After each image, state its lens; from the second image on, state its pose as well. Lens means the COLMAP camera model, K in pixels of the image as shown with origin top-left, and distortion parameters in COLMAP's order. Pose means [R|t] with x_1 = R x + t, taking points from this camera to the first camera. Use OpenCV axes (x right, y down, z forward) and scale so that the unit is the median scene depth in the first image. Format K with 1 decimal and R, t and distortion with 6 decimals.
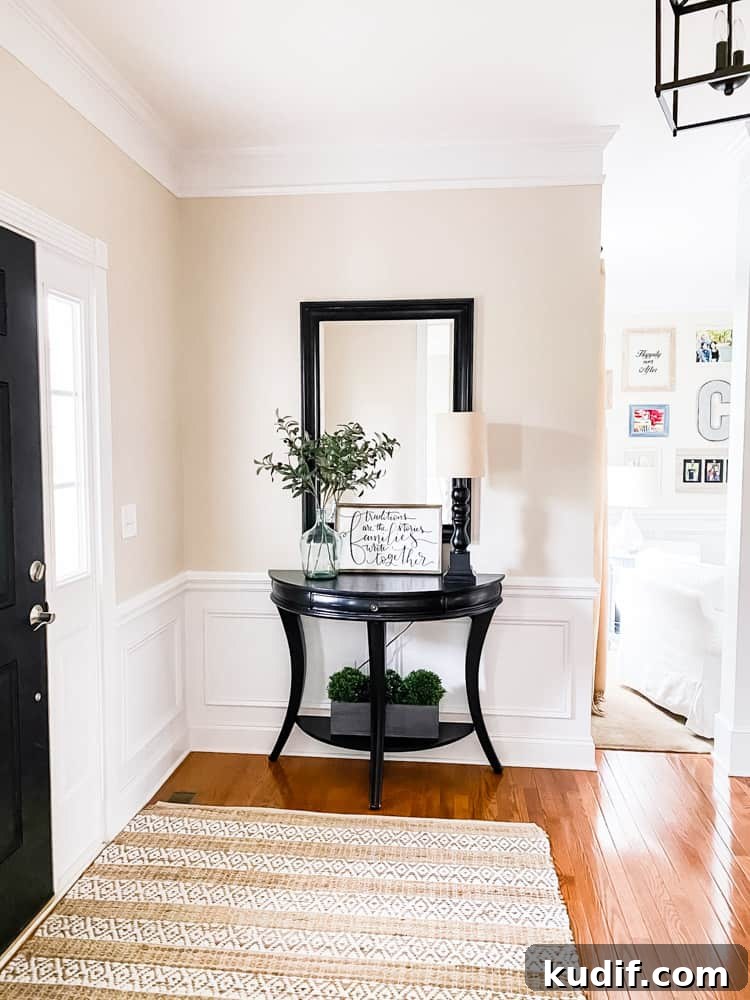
lens RADIAL K [[774.3, 0, 375.2], [0, 774.3, 494.5], [0, 0, 1]] dist [0.018079, -0.008669]
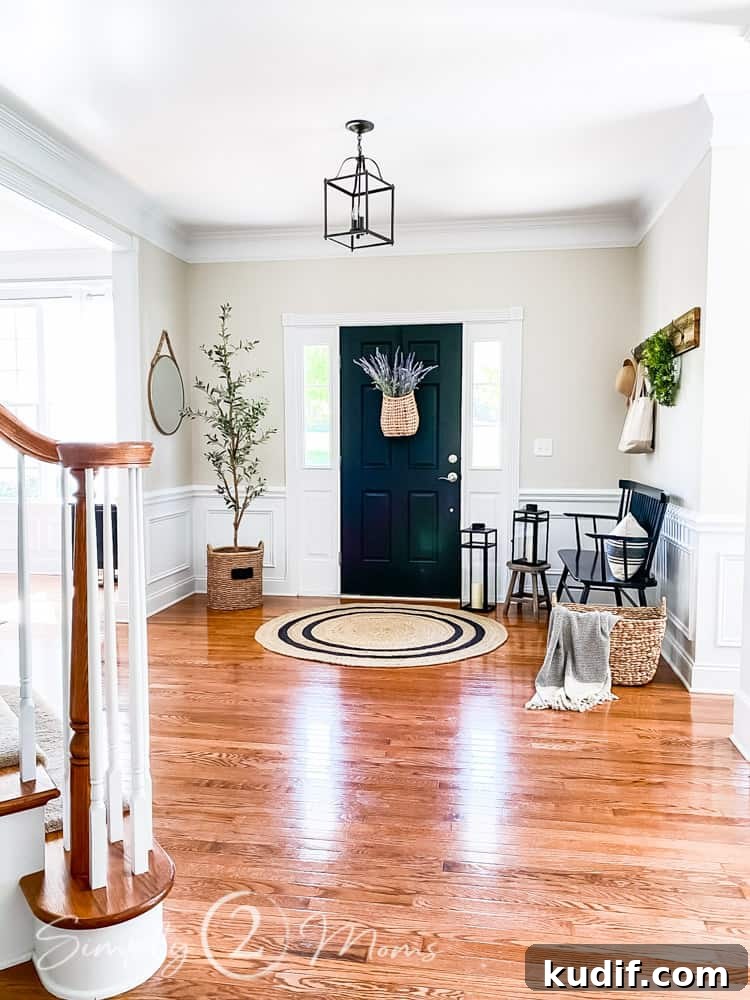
lens RADIAL K [[767.6, 0, 376.1], [0, 767.6, 489.8], [0, 0, 1]] dist [0.022471, -0.007984]
pose [[-0.037576, 0.061954, -0.997371, 1.415749], [-0.070056, 0.995457, 0.064475, 0.040841], [0.996835, 0.072295, -0.033065, 0.598531]]
